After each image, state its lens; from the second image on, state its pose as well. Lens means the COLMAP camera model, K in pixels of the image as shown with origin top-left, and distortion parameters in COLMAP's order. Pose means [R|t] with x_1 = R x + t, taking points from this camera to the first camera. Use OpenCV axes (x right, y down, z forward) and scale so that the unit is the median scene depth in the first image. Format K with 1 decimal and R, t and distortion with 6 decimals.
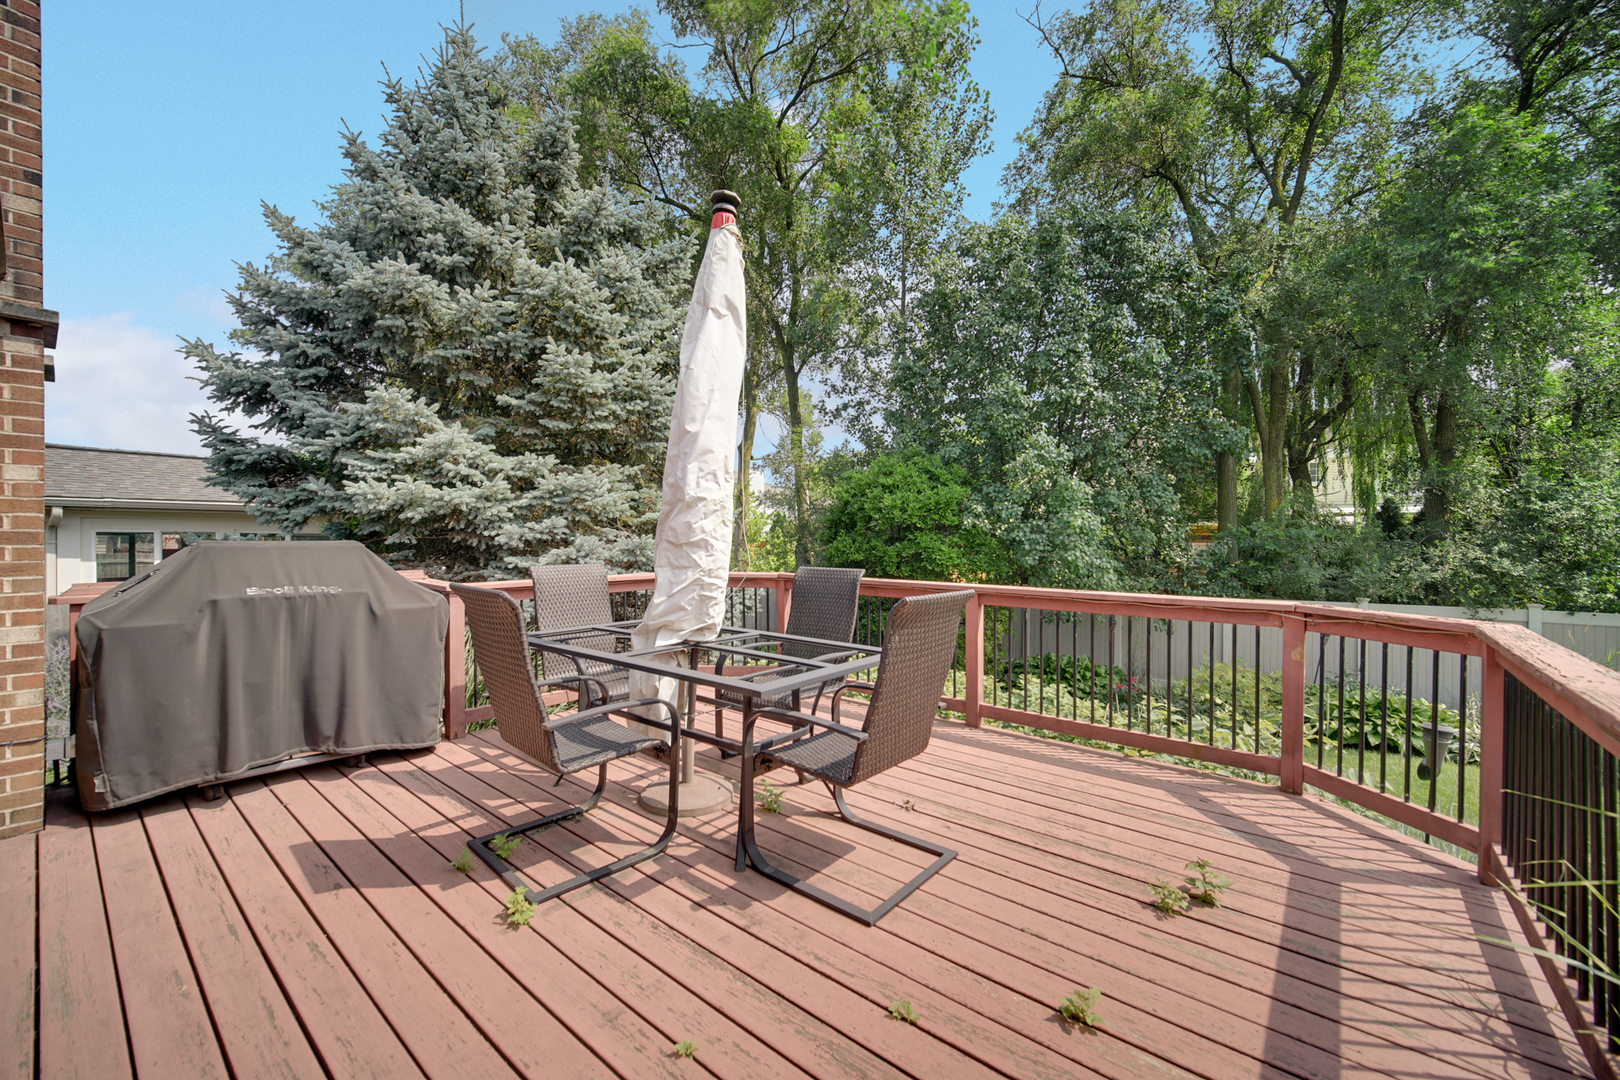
lens RADIAL K [[642.9, 0, 814.9], [0, 642.9, 543.3], [0, 0, 1]] dist [-0.001612, 0.000884]
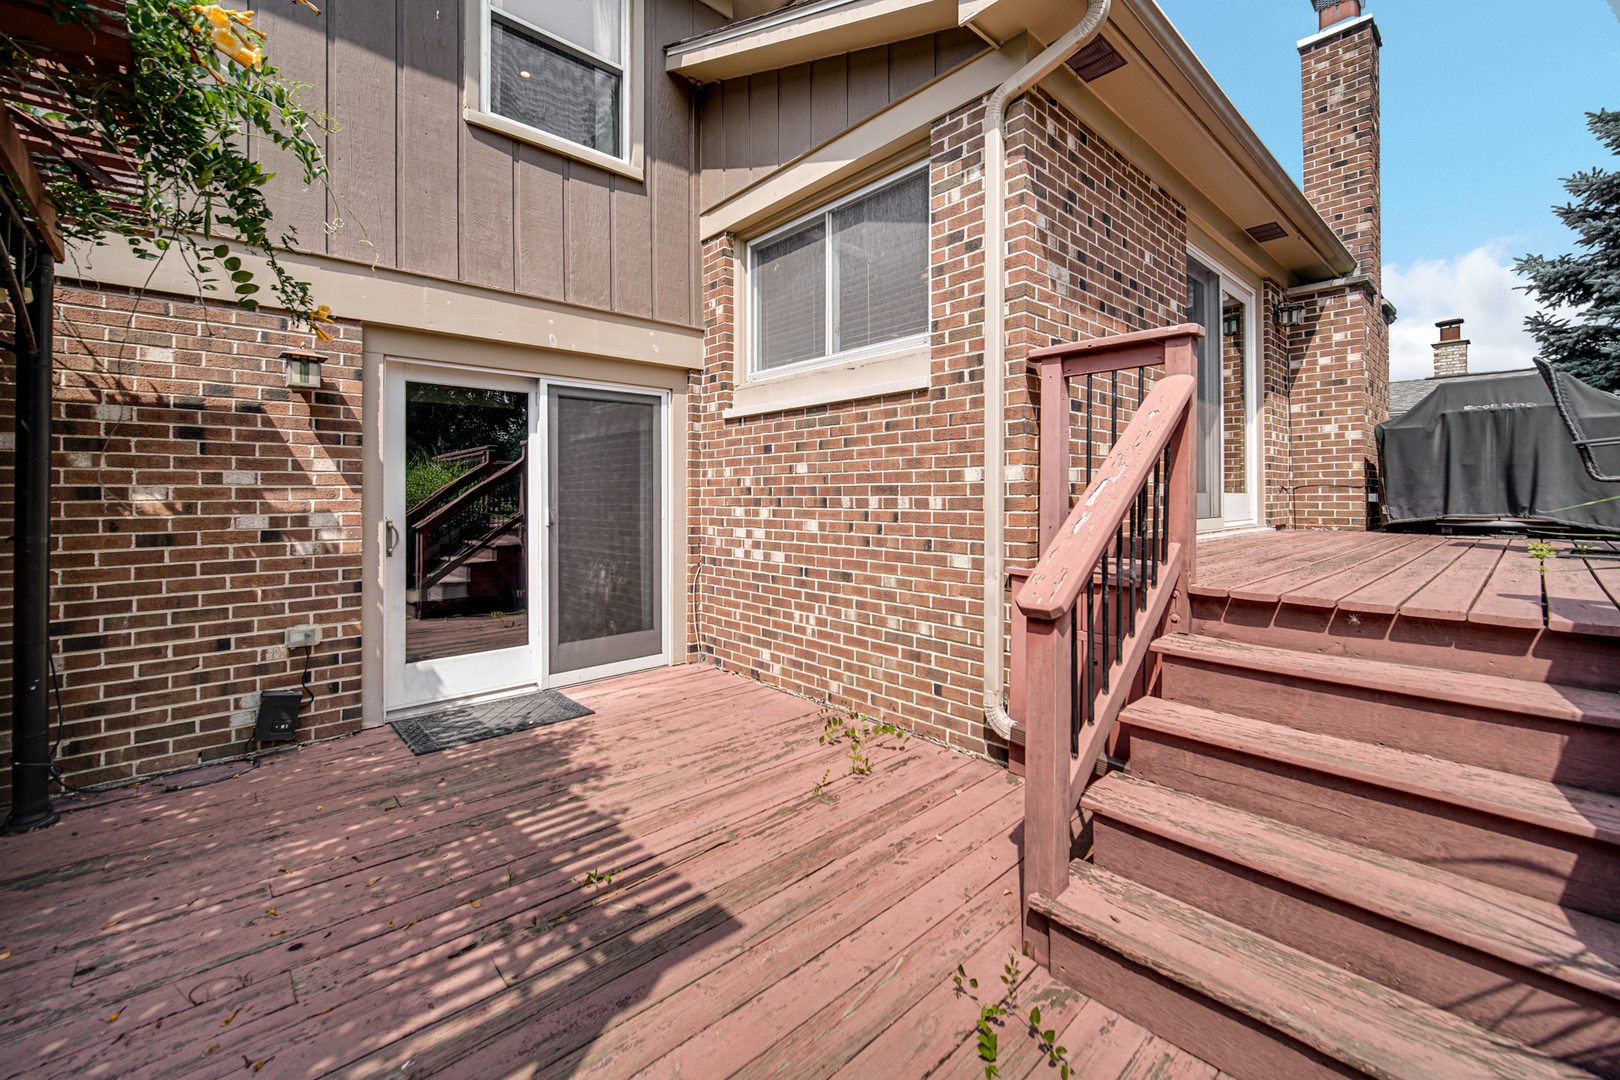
lens RADIAL K [[642.9, 0, 807.7], [0, 642.9, 491.2], [0, 0, 1]] dist [-0.001612, 0.000884]
pose [[-0.146508, 0.000528, -0.989209, 0.910341], [-0.004118, 0.999991, 0.001143, 0.274424], [0.989201, 0.004241, -0.146505, -0.379060]]
